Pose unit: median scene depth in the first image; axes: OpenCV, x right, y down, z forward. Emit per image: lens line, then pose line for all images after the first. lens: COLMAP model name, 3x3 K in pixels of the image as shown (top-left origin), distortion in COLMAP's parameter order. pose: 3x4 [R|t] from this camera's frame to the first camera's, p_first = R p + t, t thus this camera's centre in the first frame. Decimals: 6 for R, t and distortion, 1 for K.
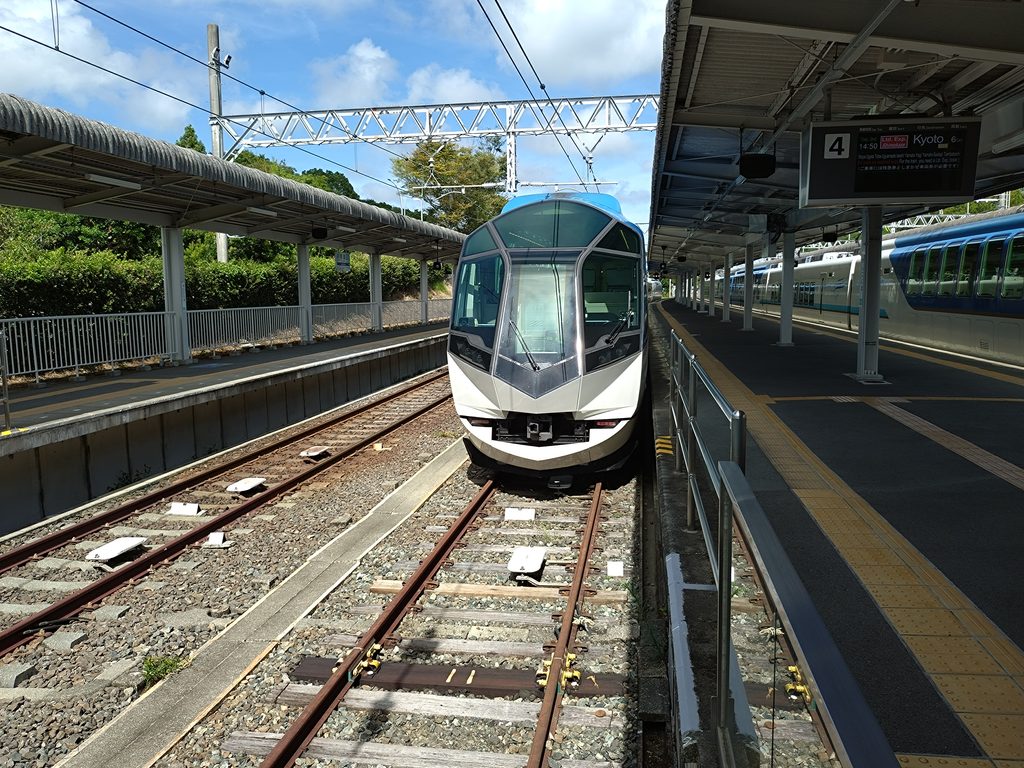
lens RADIAL K [[764.3, 0, 512.0], [0, 764.3, 388.4], [0, 0, 1]] dist [0.020657, -0.032509]
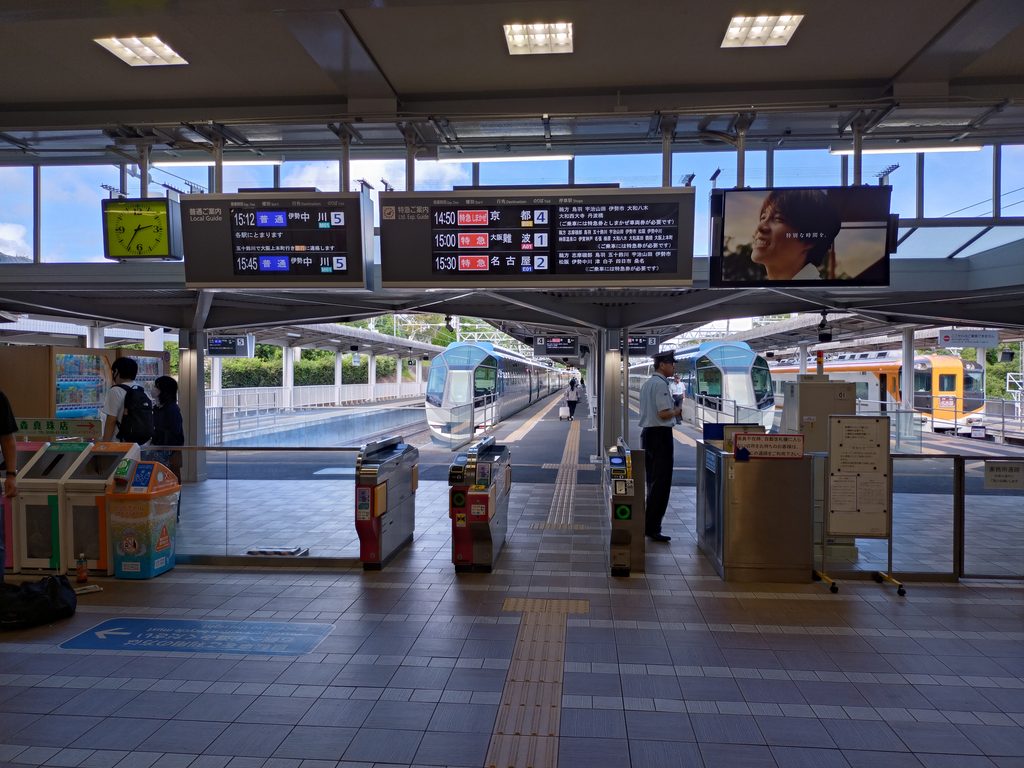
lens RADIAL K [[764.3, 0, 512.7], [0, 764.3, 384.6], [0, 0, 1]] dist [0.020657, -0.032509]
pose [[0.997730, 0.011795, 0.066302, 0.034482], [-0.004237, 0.993587, -0.112988, 0.153063], [-0.067210, 0.112451, 0.991382, -1.333379]]
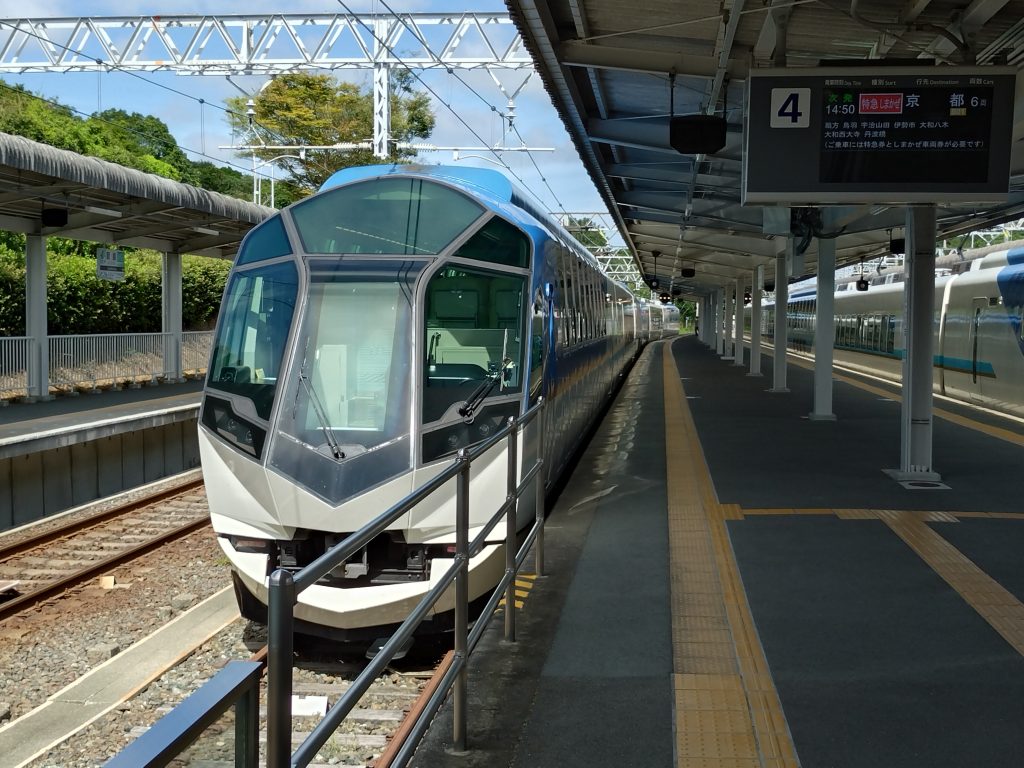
lens RADIAL K [[1261.6, 0, 516.6], [0, 1261.6, 381.6], [0, 0, 1]] dist [0.034917, 0.000000]
pose [[0.998456, 0.019435, 0.052031, 0.083617], [-0.015485, 0.997044, -0.075261, -0.008420], [-0.053339, 0.074339, 0.995805, 0.006502]]
